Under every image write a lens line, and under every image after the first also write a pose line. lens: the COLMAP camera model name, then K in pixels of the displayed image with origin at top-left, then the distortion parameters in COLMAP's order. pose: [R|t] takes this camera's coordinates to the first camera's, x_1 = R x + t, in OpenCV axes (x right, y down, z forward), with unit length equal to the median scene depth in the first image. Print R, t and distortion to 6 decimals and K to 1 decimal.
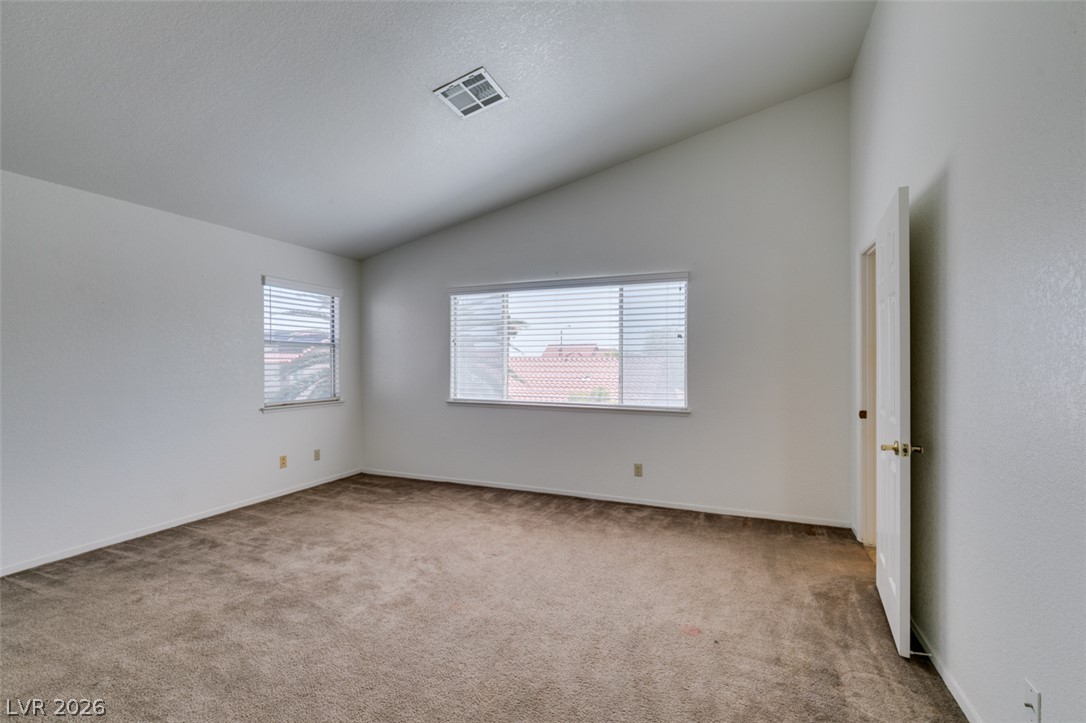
lens RADIAL K [[485.6, 0, 546.1], [0, 485.6, 360.2], [0, 0, 1]] dist [0.004107, -0.002138]
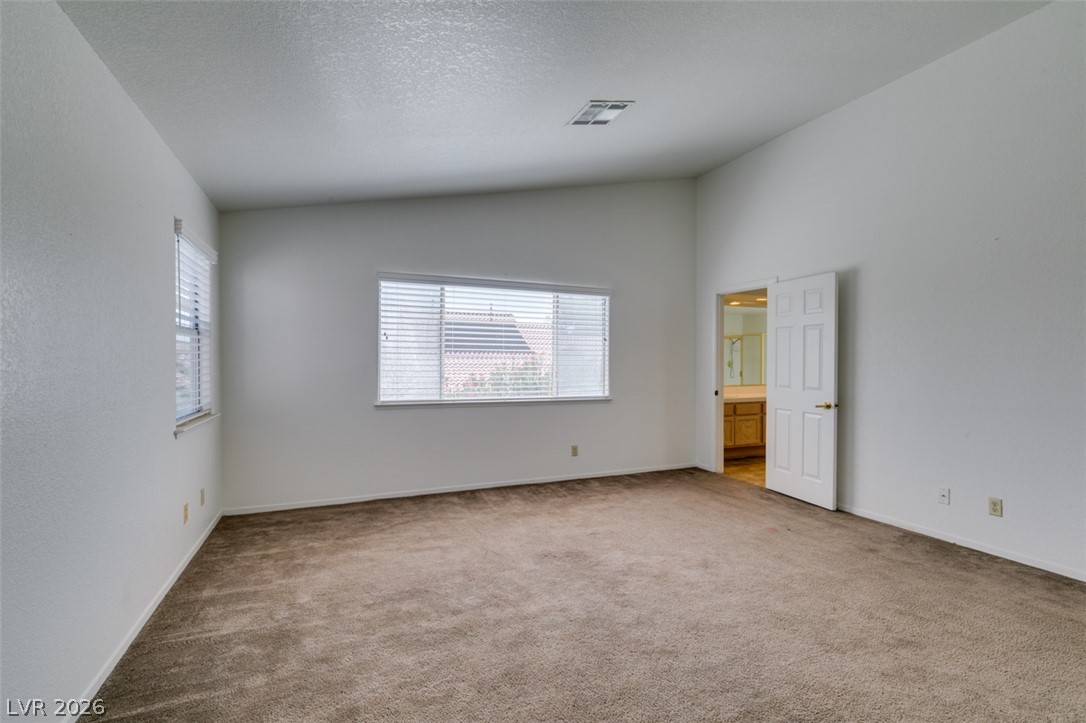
lens RADIAL K [[485.6, 0, 545.6], [0, 485.6, 360.9], [0, 0, 1]] dist [0.004107, -0.002138]
pose [[0.693212, 0.002634, 0.720729, -0.743549], [-0.008886, 0.999949, 0.004893, 0.001204], [-0.720679, -0.009796, 0.693200, 0.238798]]
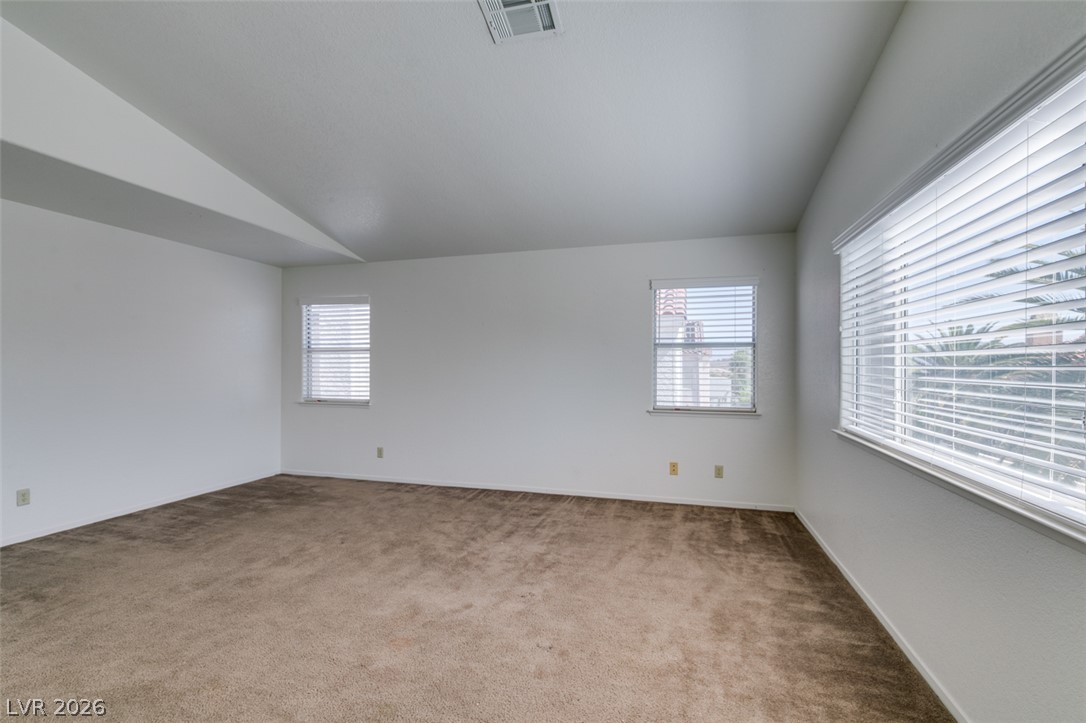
lens RADIAL K [[485.6, 0, 540.0], [0, 485.6, 366.0], [0, 0, 1]] dist [0.004107, -0.002138]
pose [[0.110273, -0.001730, -0.993900, 0.428614], [0.001961, 0.999997, -0.001523, 0.006846], [0.993899, -0.001781, 0.110276, 0.694200]]
